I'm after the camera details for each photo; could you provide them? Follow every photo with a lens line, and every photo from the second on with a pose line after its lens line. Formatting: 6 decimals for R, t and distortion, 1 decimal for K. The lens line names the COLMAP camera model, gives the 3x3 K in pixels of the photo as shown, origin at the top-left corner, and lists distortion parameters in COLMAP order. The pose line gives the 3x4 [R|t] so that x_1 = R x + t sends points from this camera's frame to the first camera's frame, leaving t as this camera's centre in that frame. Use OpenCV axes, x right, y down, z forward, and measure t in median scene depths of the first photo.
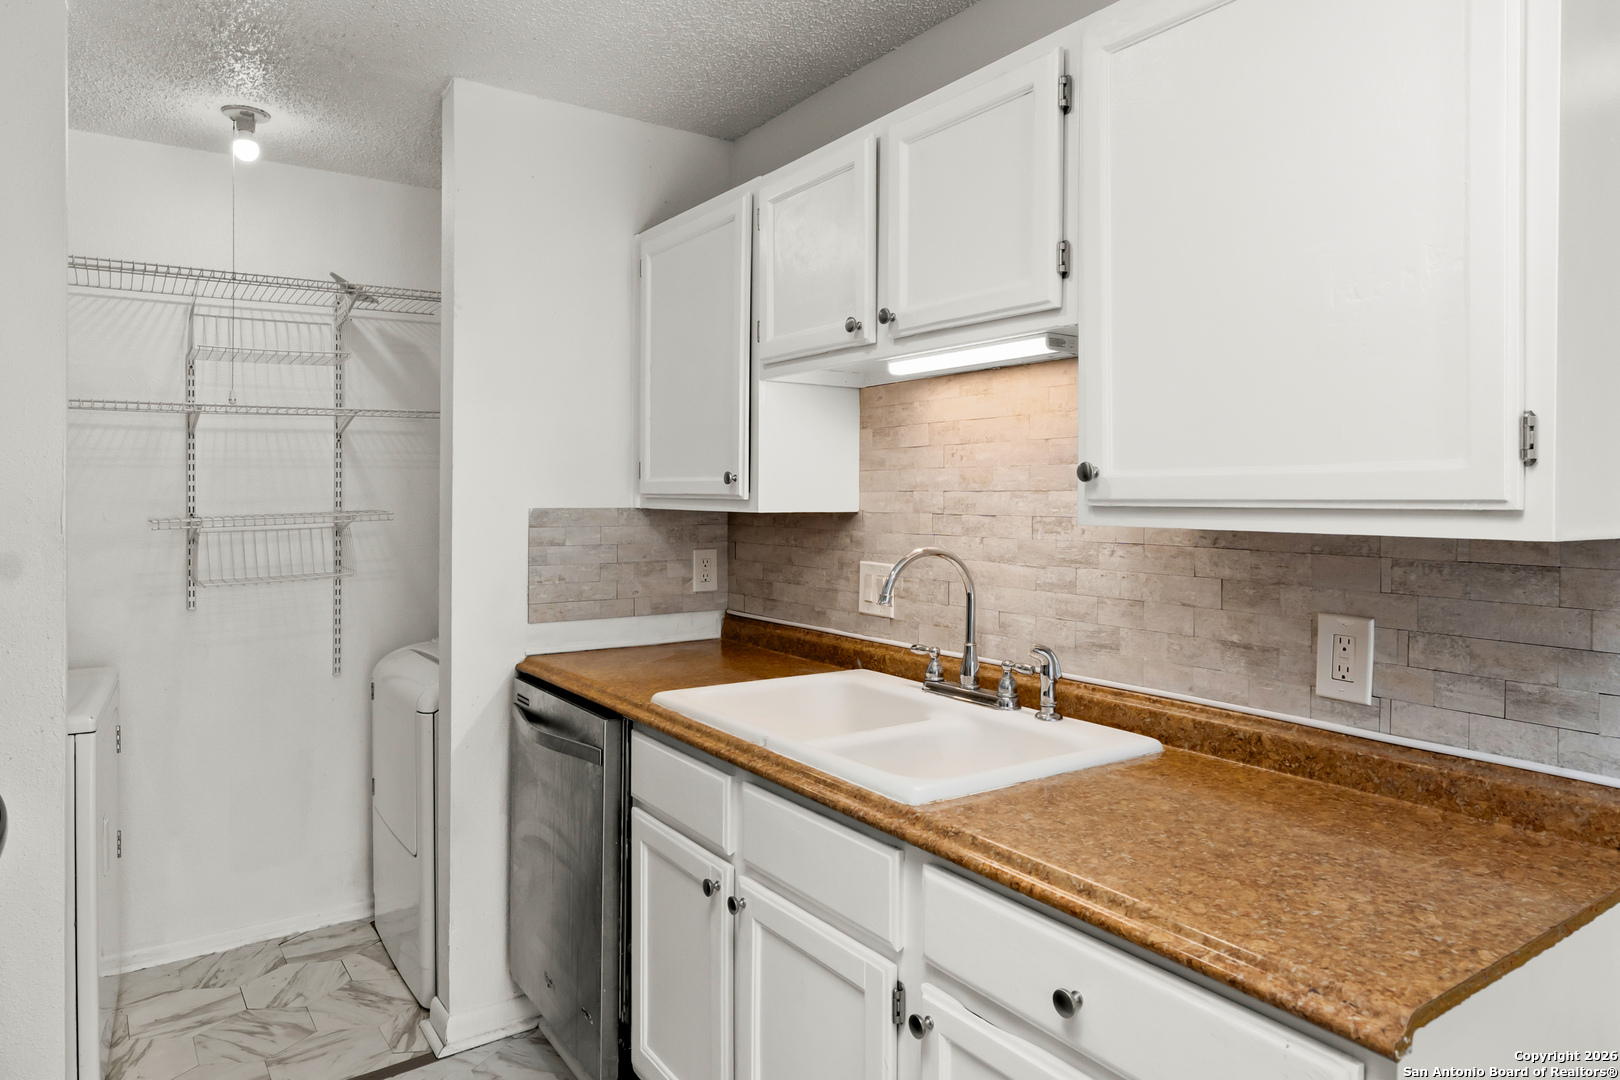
lens RADIAL K [[1000.0, 0, 797.2], [0, 1000.0, 500.2], [0, 0, 1]] dist [-0.001482, -0.000157]
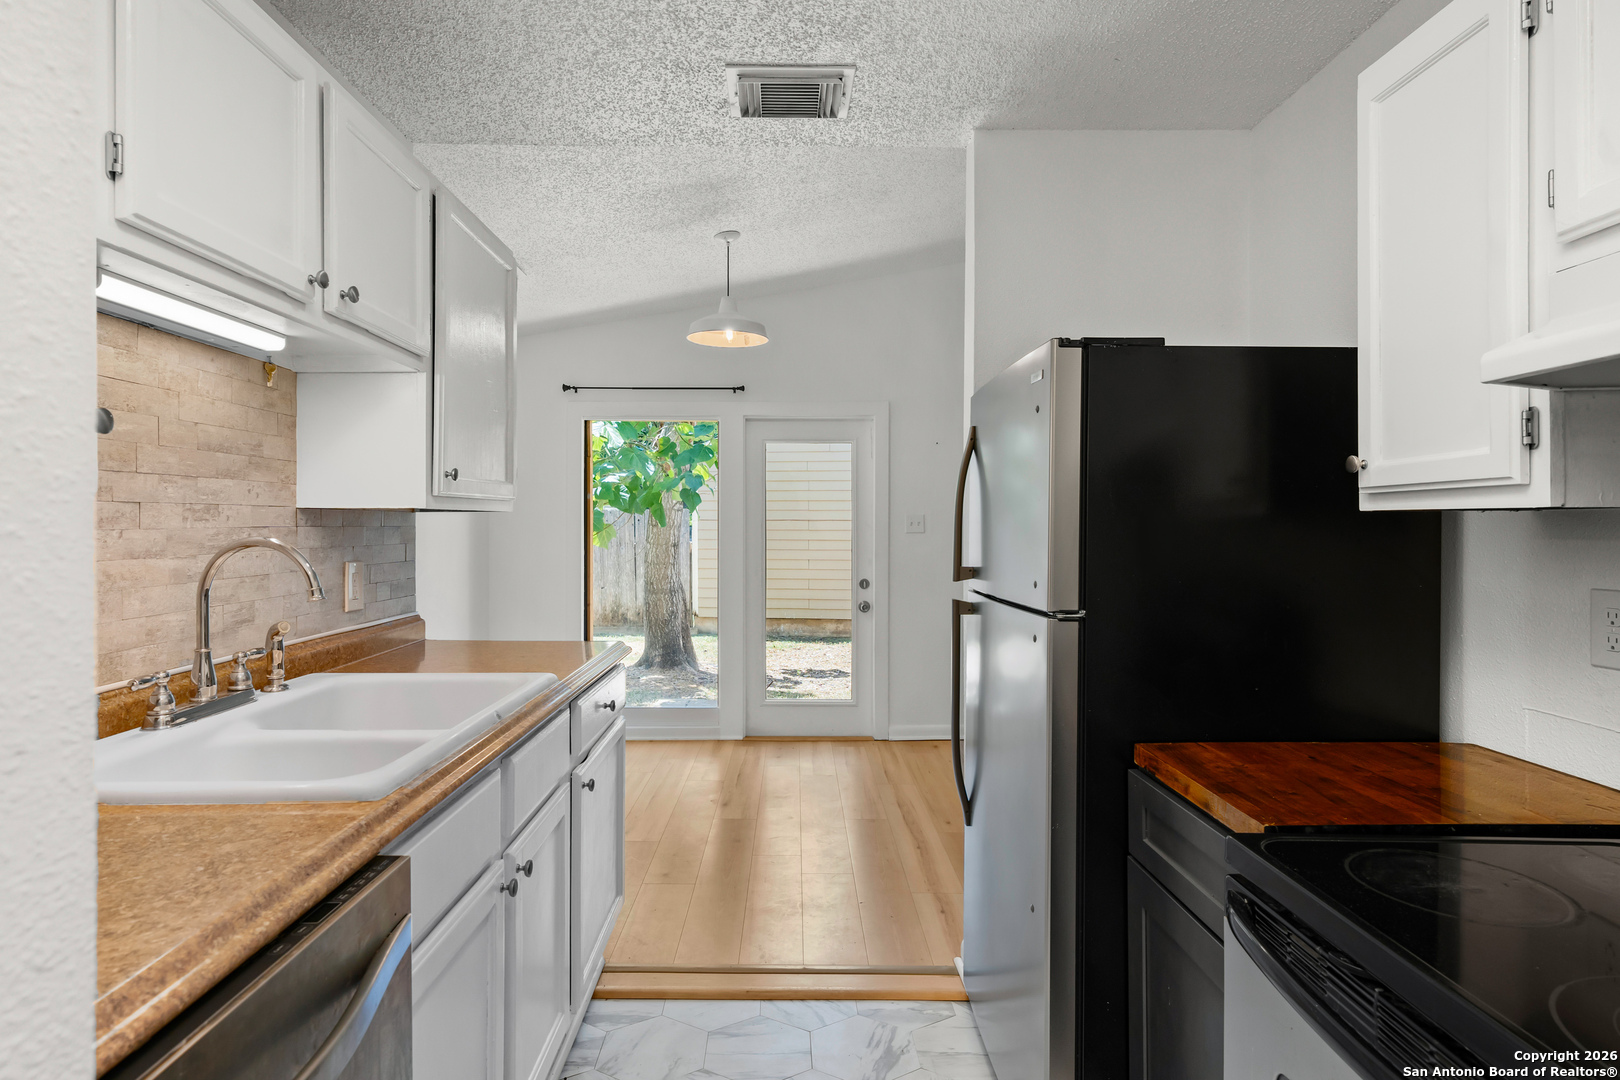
lens RADIAL K [[761.5, 0, 812.4], [0, 761.5, 527.2], [0, 0, 1]] dist [0.009282, -0.000944]
pose [[-0.833290, -0.008174, 0.552776, -0.645679], [0.001246, 0.999860, 0.016664, 0.027225], [-0.552835, 0.014575, -0.833163, 1.280009]]
